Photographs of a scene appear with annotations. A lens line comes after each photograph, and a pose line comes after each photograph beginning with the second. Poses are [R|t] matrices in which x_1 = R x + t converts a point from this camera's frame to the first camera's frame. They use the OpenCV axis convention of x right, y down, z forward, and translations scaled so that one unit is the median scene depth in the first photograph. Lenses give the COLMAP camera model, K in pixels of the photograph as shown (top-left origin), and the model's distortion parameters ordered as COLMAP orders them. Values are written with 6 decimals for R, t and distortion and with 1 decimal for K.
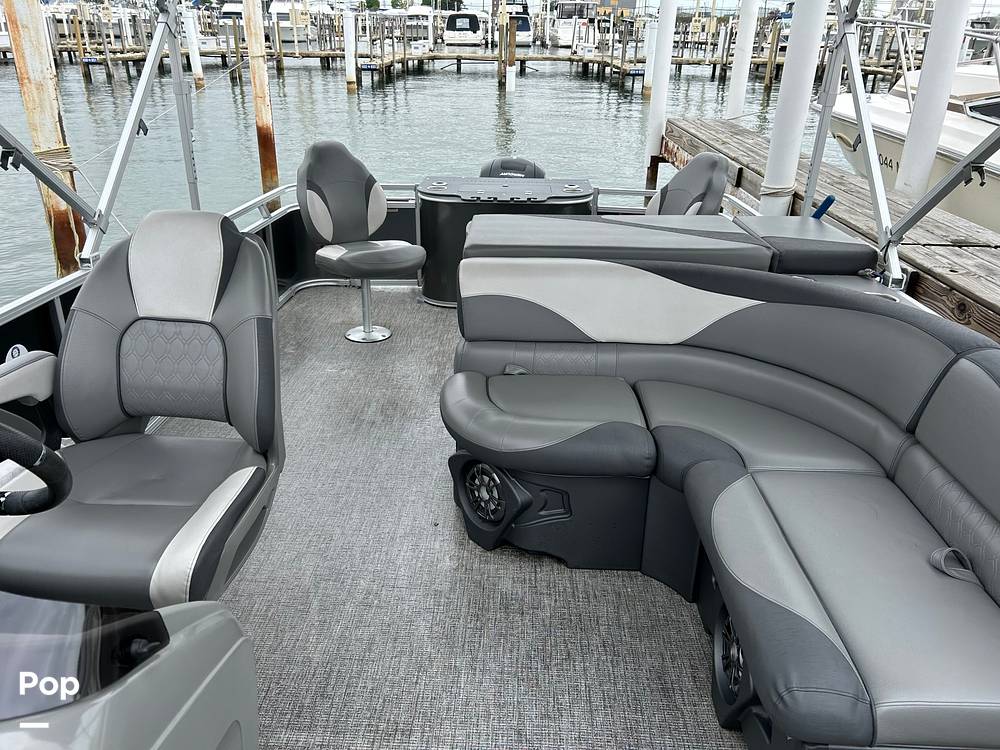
lens RADIAL K [[760.3, 0, 500.0], [0, 760.3, 375.0], [0, 0, 1]] dist [0.043232, 0.002634]
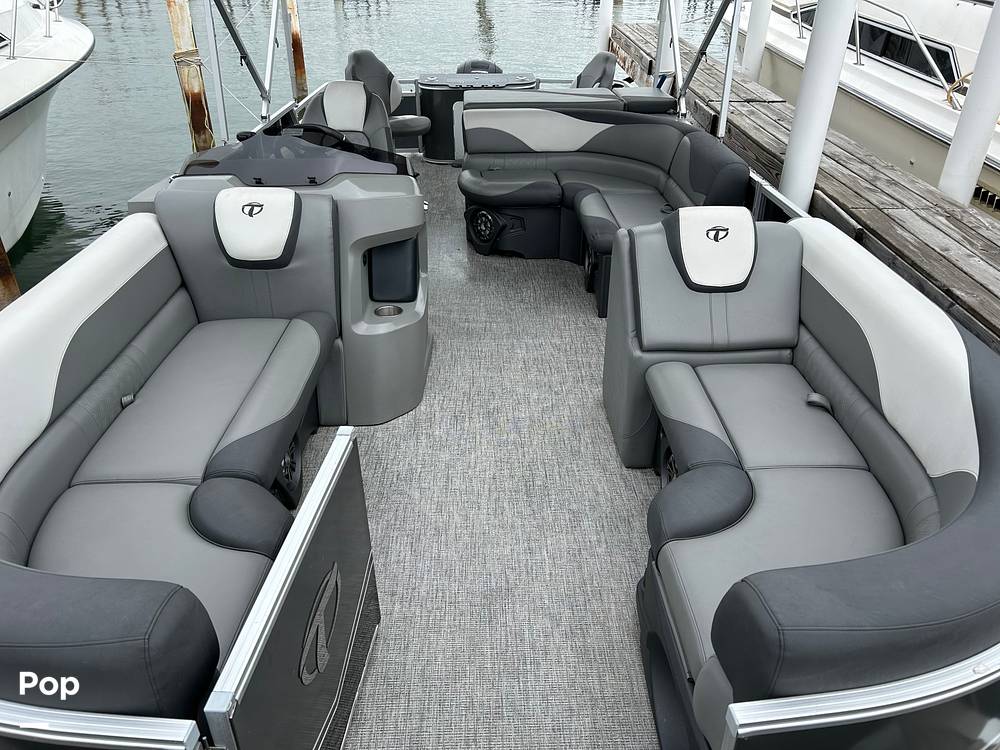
lens RADIAL K [[760.3, 0, 500.0], [0, 760.3, 375.0], [0, 0, 1]] dist [0.043232, 0.002634]
pose [[0.997823, -0.046562, 0.046697, -0.067442], [0.041343, 0.993388, 0.107107, 0.253248], [-0.051375, -0.104943, 0.993150, -0.816366]]
